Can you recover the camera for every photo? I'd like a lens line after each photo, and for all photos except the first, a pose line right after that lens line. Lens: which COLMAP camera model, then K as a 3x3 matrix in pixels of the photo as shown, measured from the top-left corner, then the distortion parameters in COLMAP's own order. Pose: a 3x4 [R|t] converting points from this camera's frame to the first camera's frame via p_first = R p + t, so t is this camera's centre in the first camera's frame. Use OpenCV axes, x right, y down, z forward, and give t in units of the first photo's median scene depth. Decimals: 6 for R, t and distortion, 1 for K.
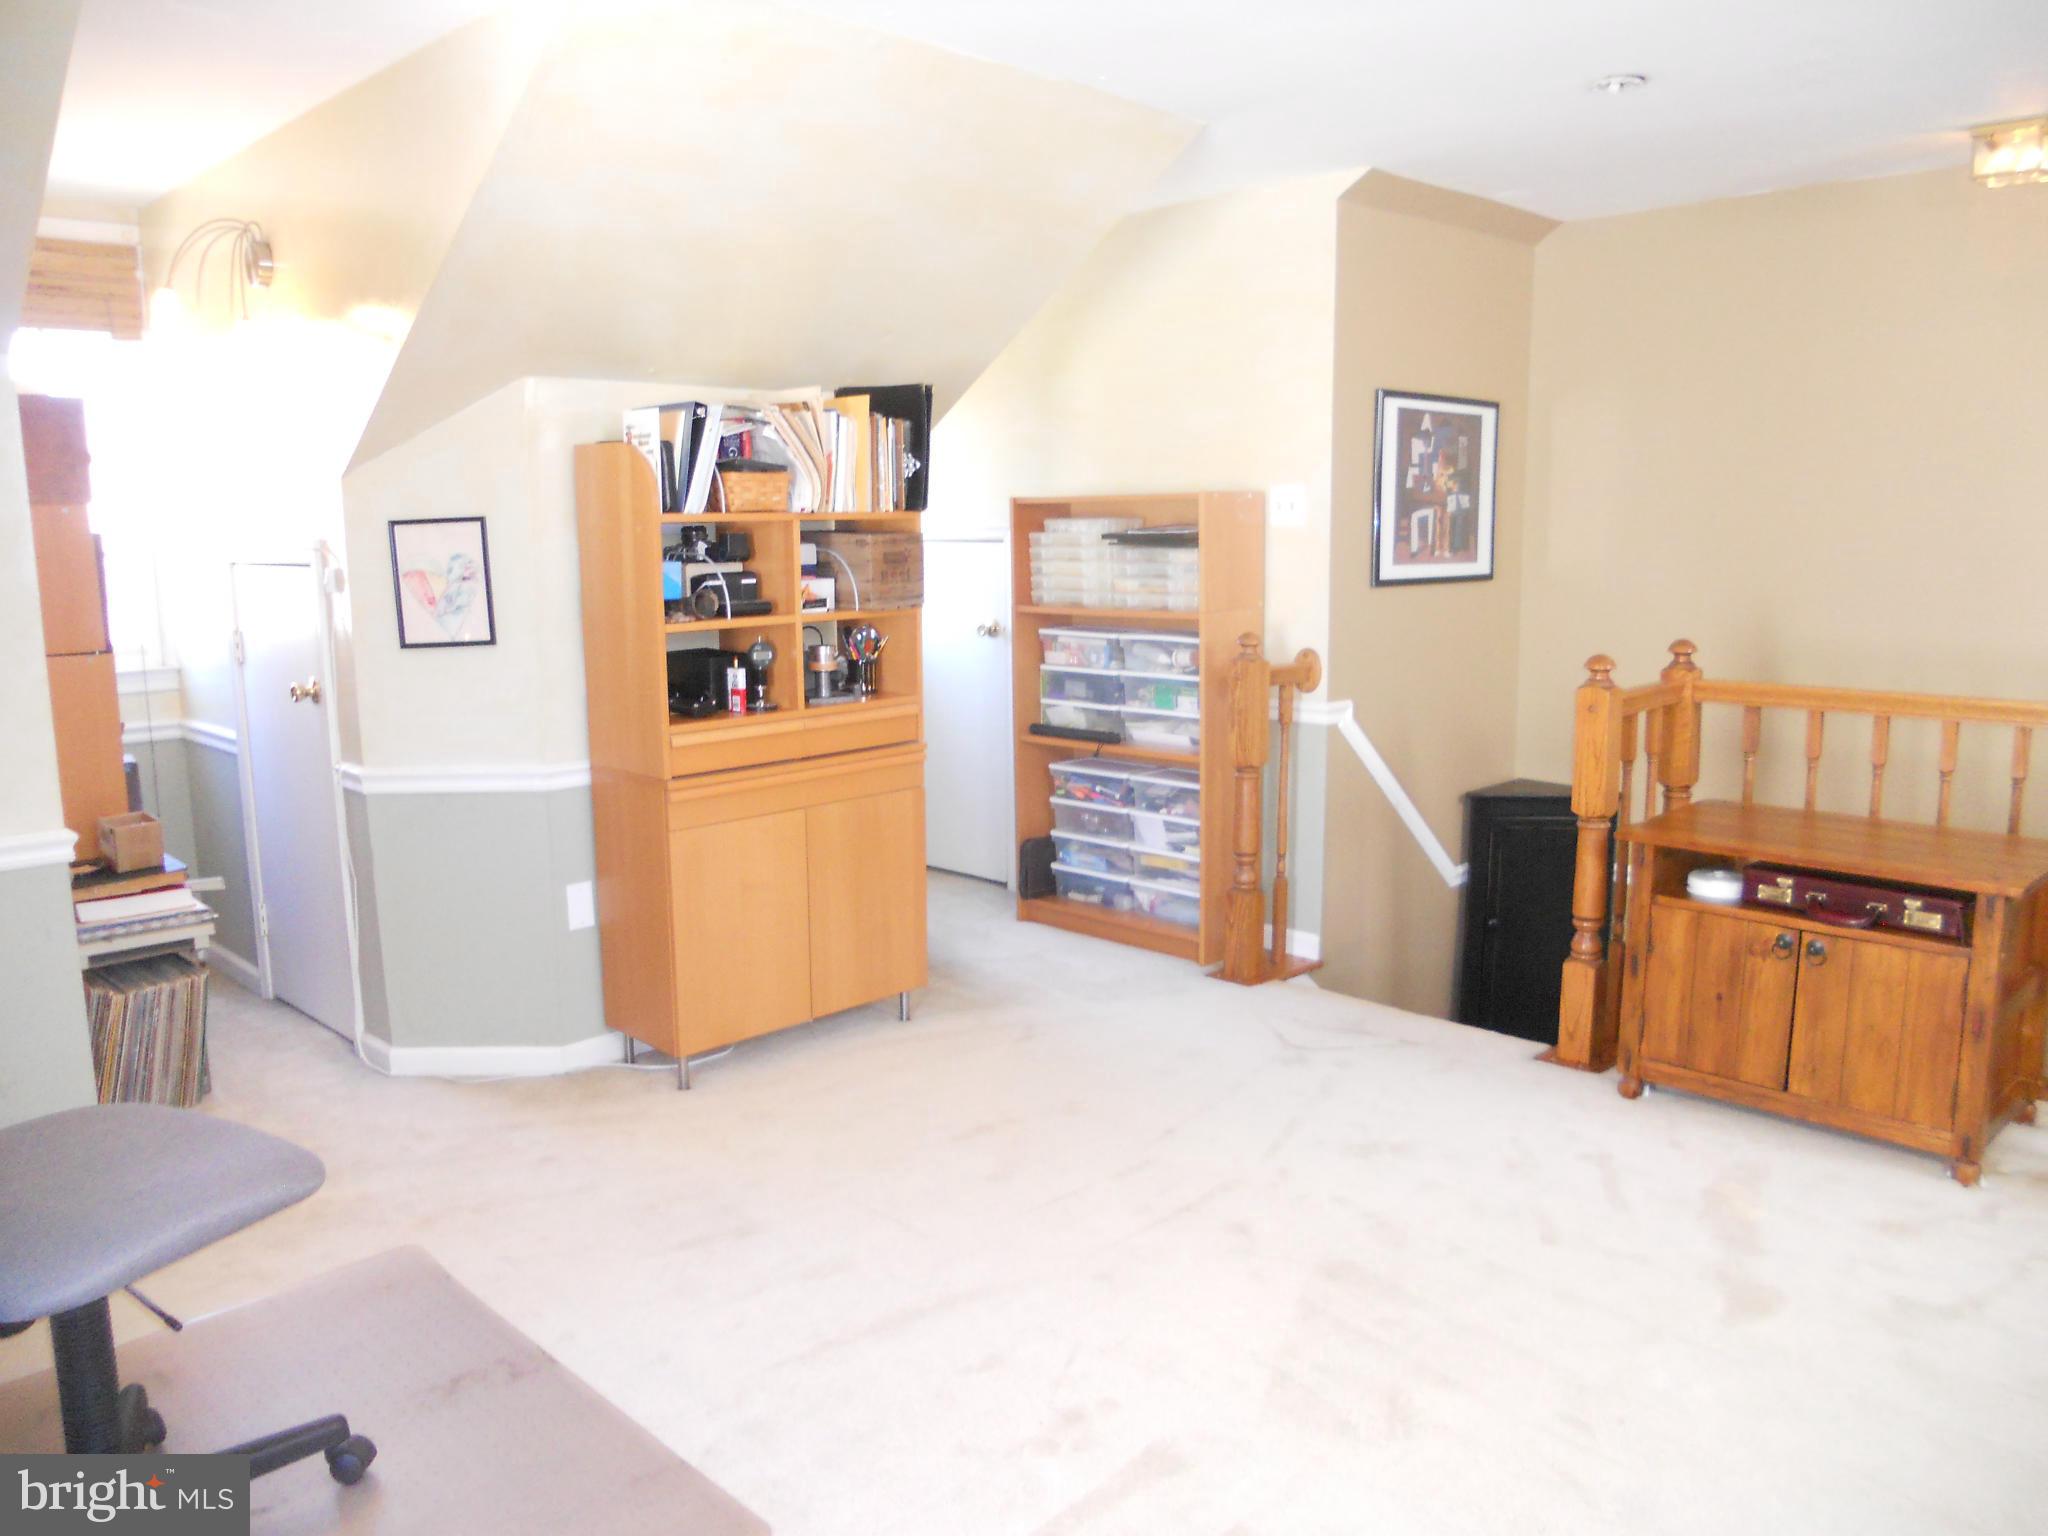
lens RADIAL K [[1533.3, 0, 1024.3], [0, 1533.3, 769.1], [0, 0, 1]] dist [-0.063280, 0.024674]
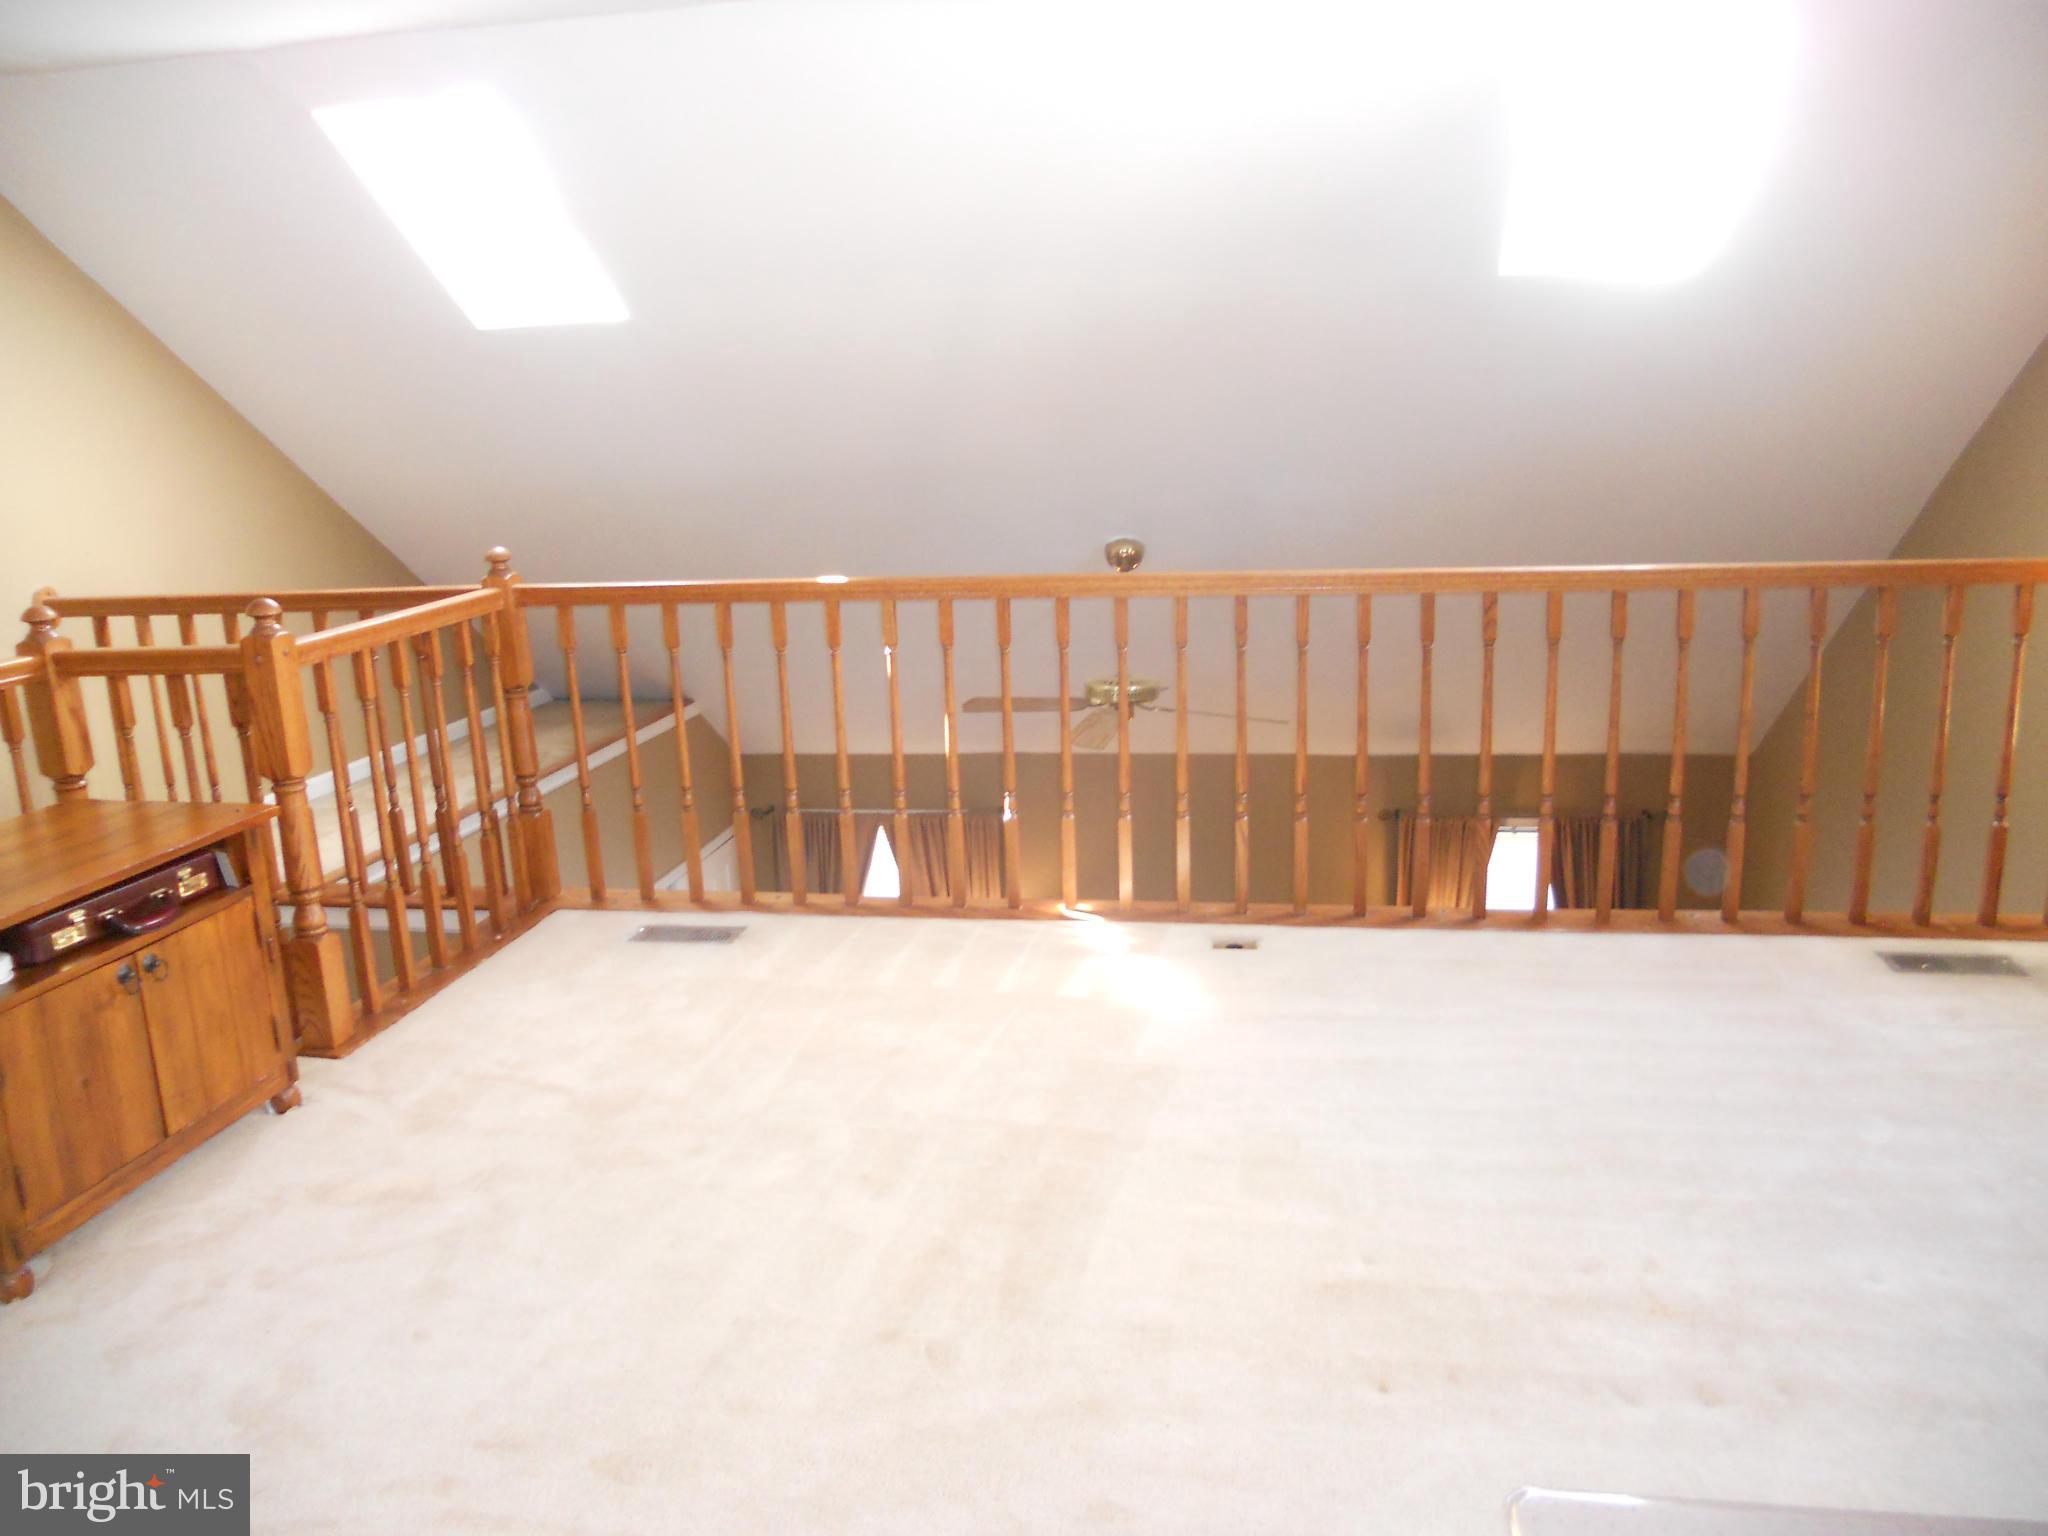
lens RADIAL K [[1533.3, 0, 1024.5], [0, 1533.3, 765.4], [0, 0, 1]] dist [-0.063280, 0.024674]
pose [[-0.540818, -0.165091, 0.824779, -0.428543], [0.188495, 0.931825, 0.310116, -0.156196], [-0.819747, 0.323183, -0.472829, 0.947167]]
